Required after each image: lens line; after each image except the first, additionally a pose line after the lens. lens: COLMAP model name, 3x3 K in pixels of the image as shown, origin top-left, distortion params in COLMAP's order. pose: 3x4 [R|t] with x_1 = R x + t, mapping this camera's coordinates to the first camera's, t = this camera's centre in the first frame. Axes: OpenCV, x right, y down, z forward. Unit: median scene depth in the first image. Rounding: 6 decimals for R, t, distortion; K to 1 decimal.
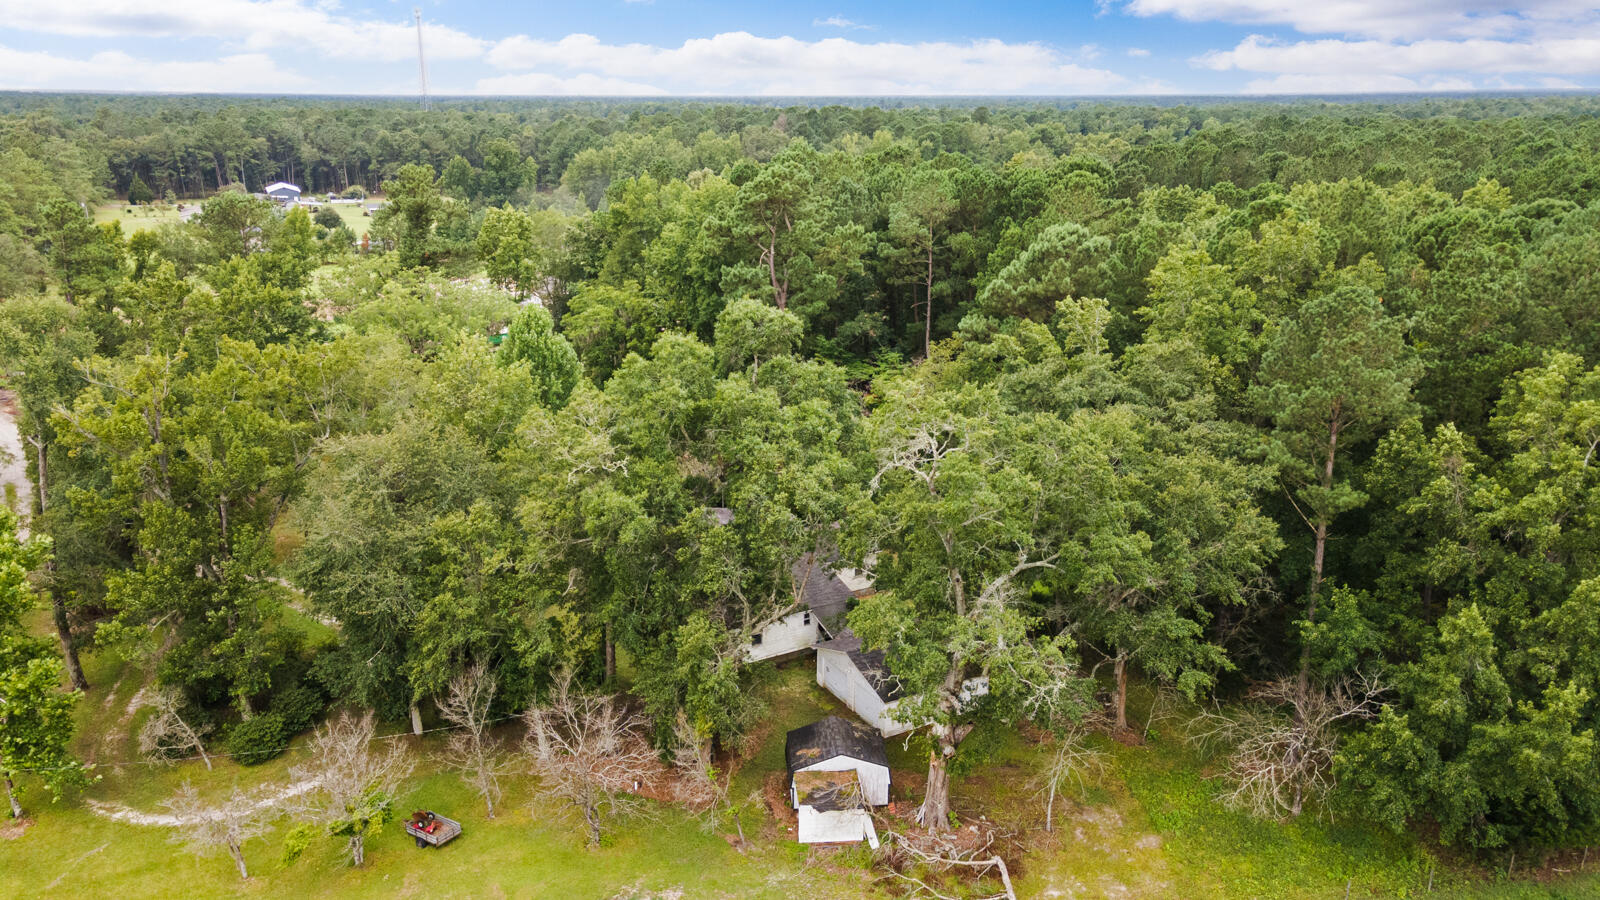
lens RADIAL K [[1167.2, 0, 793.5], [0, 1167.2, 453.3], [0, 0, 1]] dist [0.006267, 0.061644]
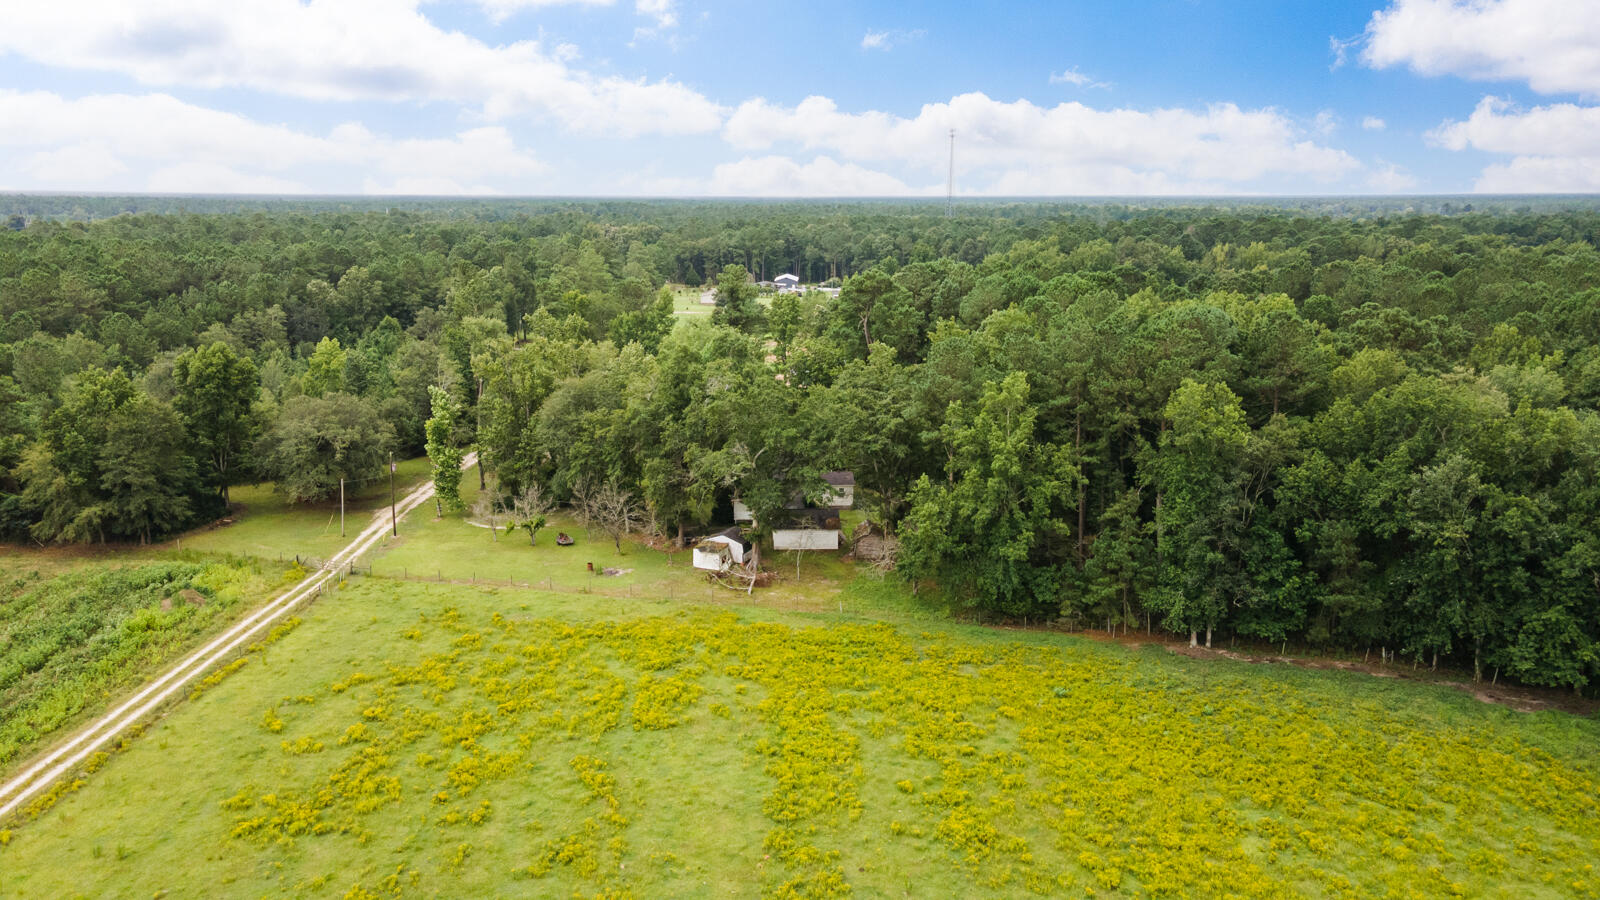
lens RADIAL K [[1167.2, 0, 793.5], [0, 1167.2, 453.3], [0, 0, 1]] dist [0.006267, 0.061644]
pose [[0.892586, 0.094197, -0.440928, 0.158429], [-0.128329, 0.990561, -0.048164, 0.027047], [0.432229, 0.099574, 0.896249, -0.134382]]
